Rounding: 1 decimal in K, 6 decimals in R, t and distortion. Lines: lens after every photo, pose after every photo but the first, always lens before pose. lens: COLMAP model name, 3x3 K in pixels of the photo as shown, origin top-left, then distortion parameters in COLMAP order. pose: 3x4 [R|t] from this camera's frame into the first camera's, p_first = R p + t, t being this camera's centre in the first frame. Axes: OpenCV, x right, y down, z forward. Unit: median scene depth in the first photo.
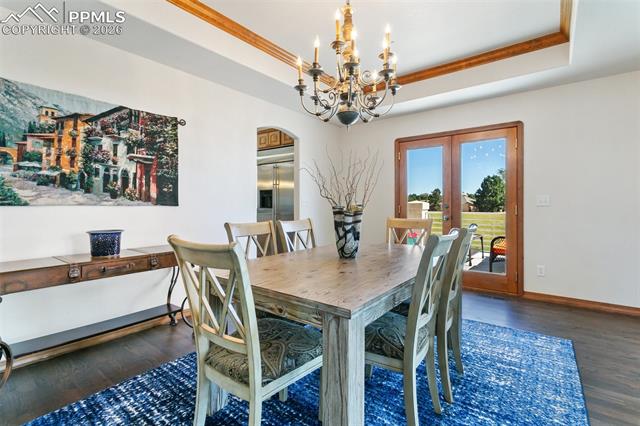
lens RADIAL K [[307.3, 0, 314.9], [0, 307.3, 205.3], [0, 0, 1]] dist [0.003574, 0.000990]
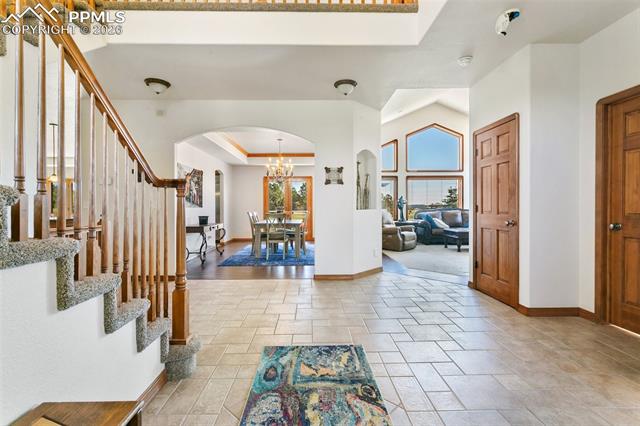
lens RADIAL K [[307.3, 0, 314.9], [0, 307.3, 205.3], [0, 0, 1]] dist [0.003574, 0.000990]
pose [[0.779669, 0.001357, 0.626190, -1.447503], [0.000861, 0.999994, -0.003240, -0.004623], [-0.626191, 0.003065, 0.779664, -1.644383]]
